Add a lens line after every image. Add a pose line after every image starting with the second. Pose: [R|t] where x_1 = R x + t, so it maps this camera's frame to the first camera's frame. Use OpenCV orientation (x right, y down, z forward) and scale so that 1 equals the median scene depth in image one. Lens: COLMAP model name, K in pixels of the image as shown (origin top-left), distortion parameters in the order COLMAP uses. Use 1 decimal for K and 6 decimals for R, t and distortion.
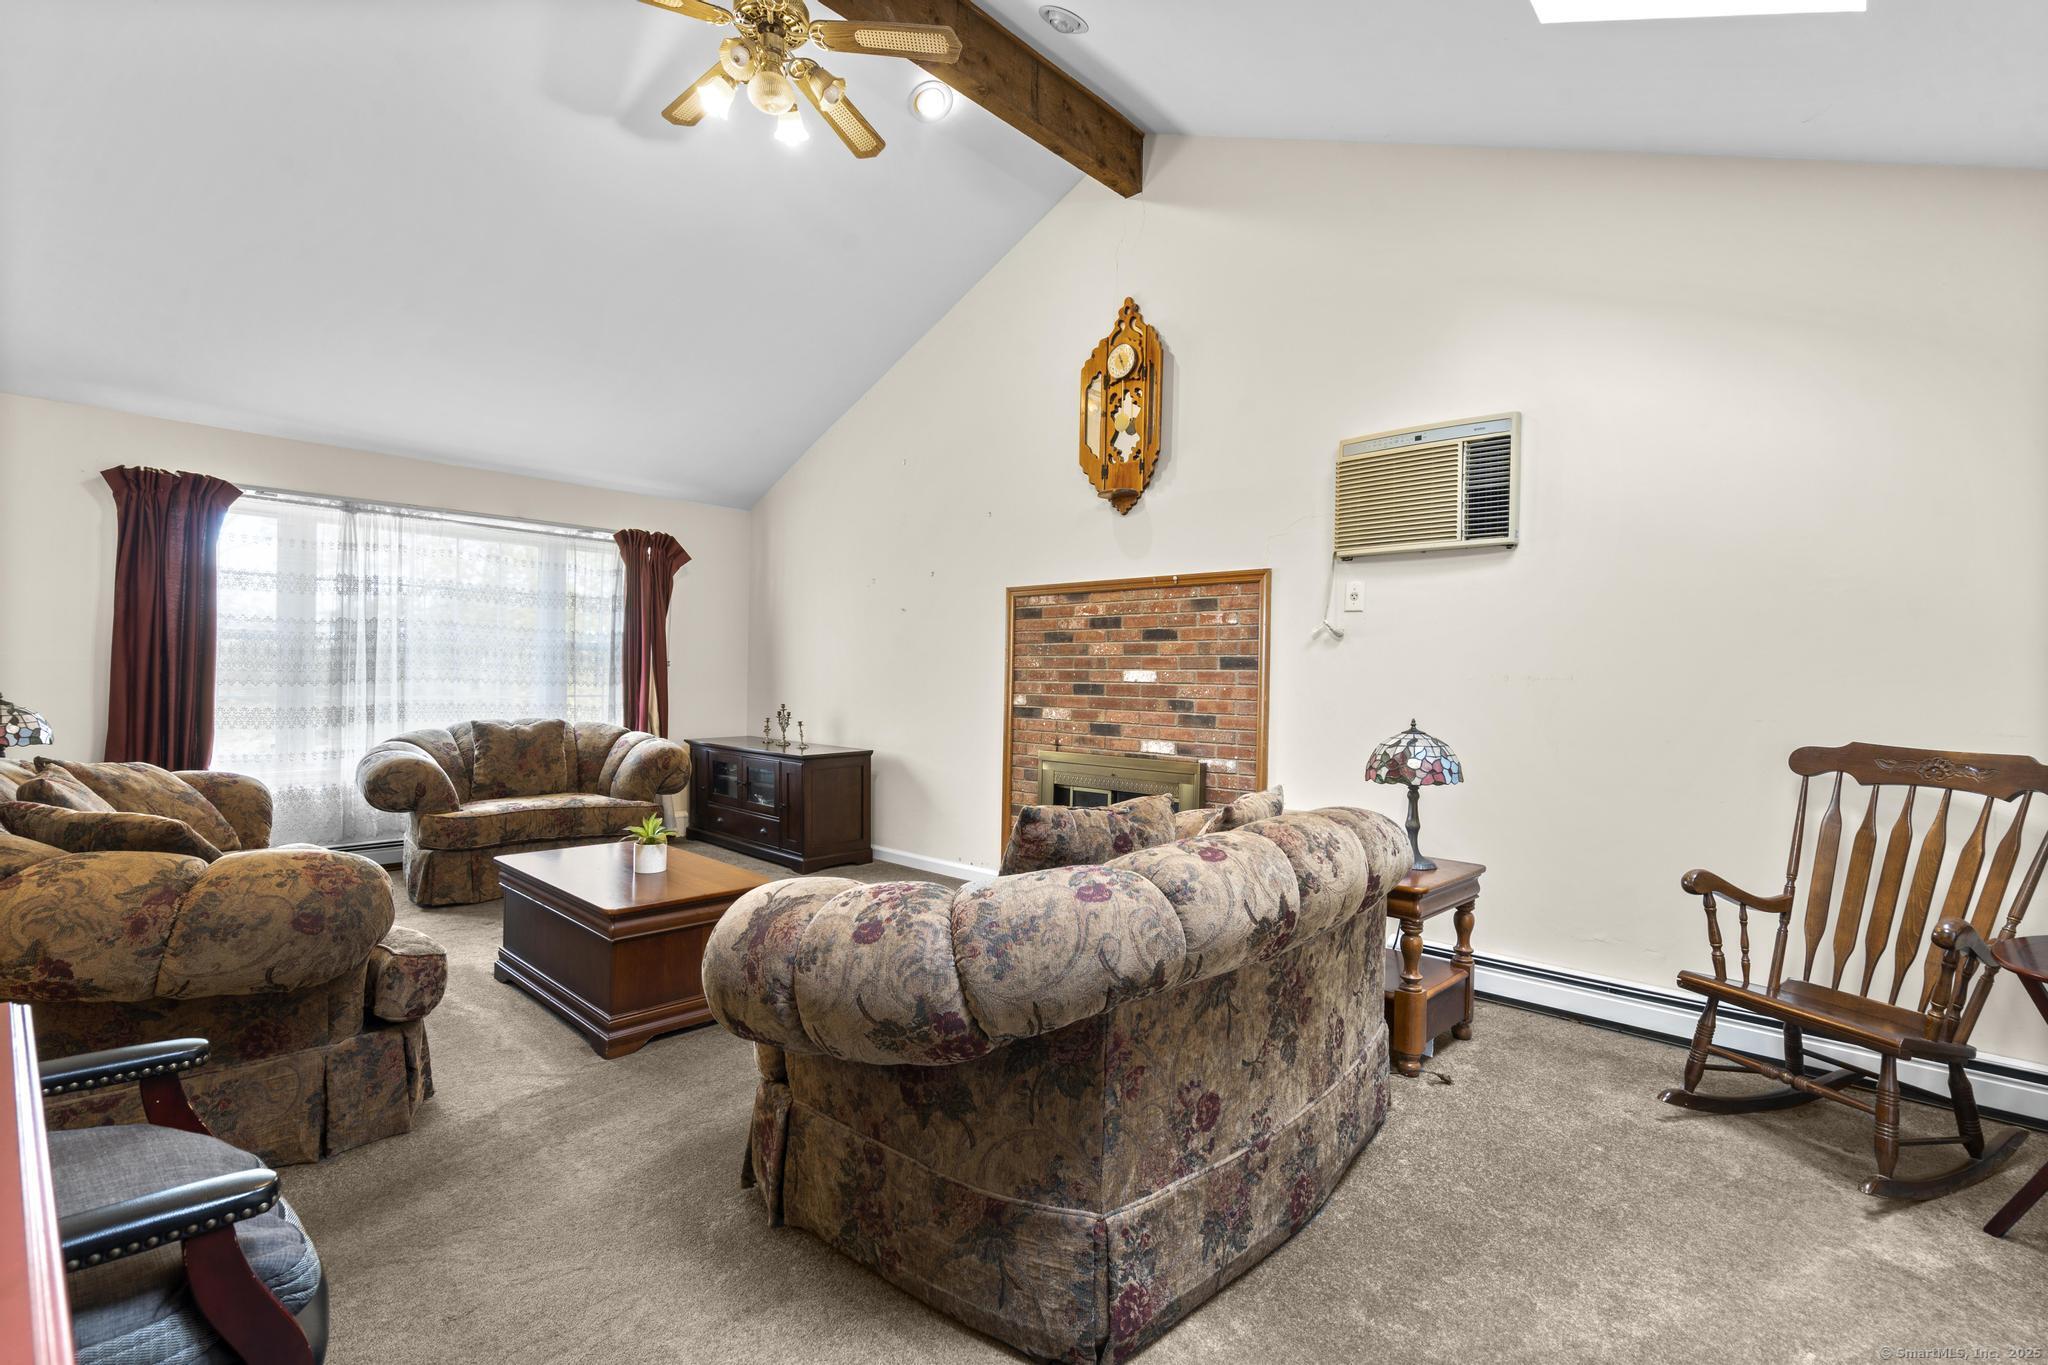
lens RADIAL K [[917.7, 0, 1015.9], [0, 917.7, 685.4], [0, 0, 1]] dist [-0.002387, 0.000130]
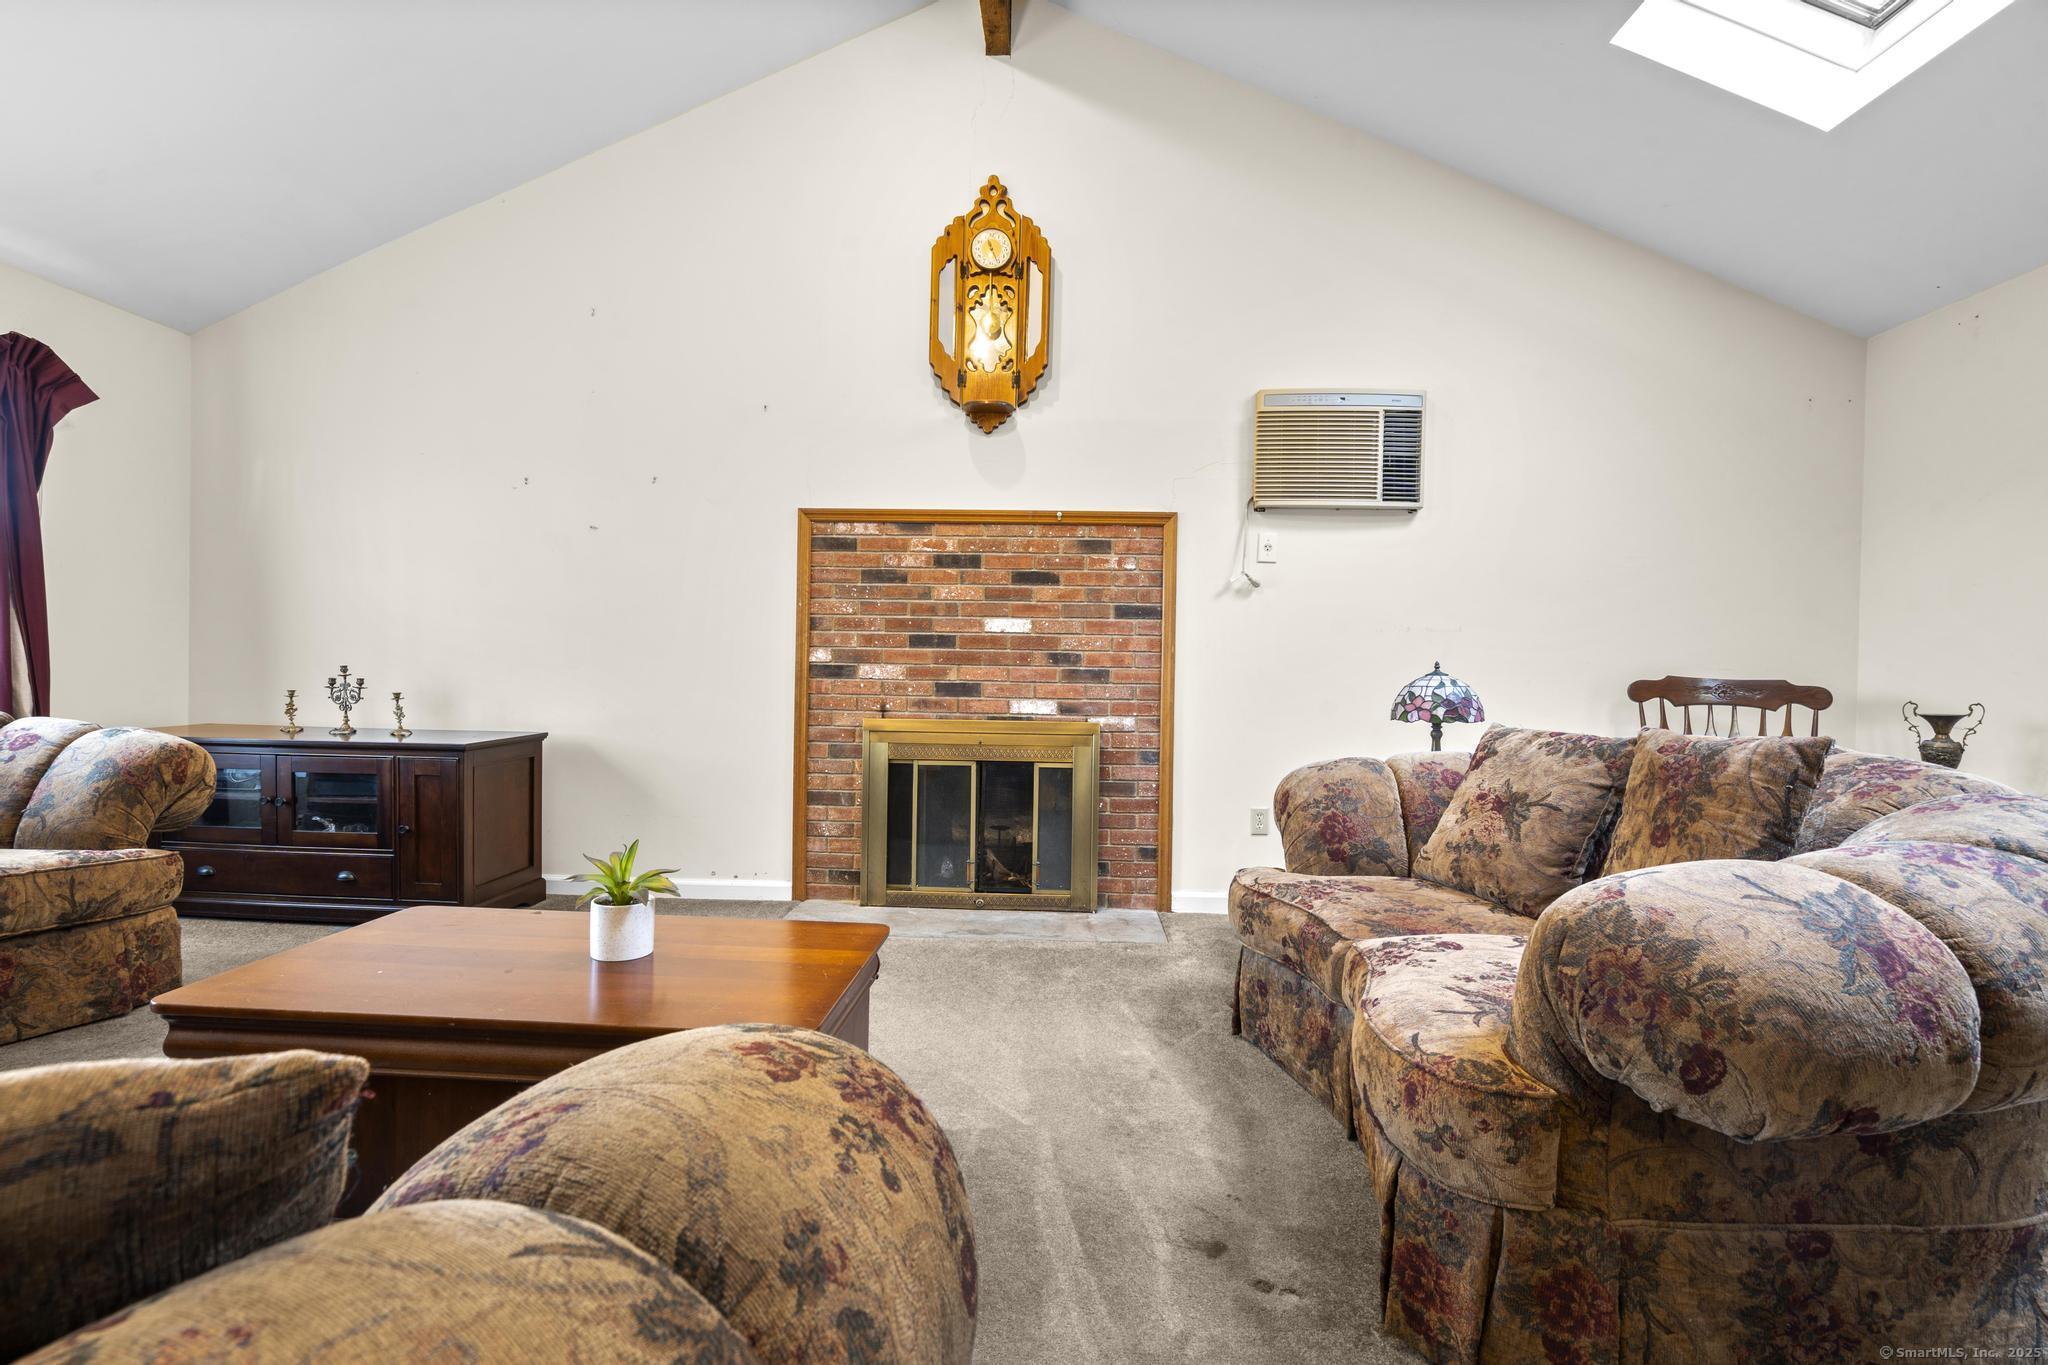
lens RADIAL K [[917.7, 0, 1015.9], [0, 917.7, 685.4], [0, 0, 1]] dist [-0.002387, 0.000130]
pose [[0.763682, -0.012189, 0.645478, -0.413331], [-0.000181, 0.999818, 0.019095, 0.029454], [-0.645593, -0.014699, 0.763540, 0.338826]]
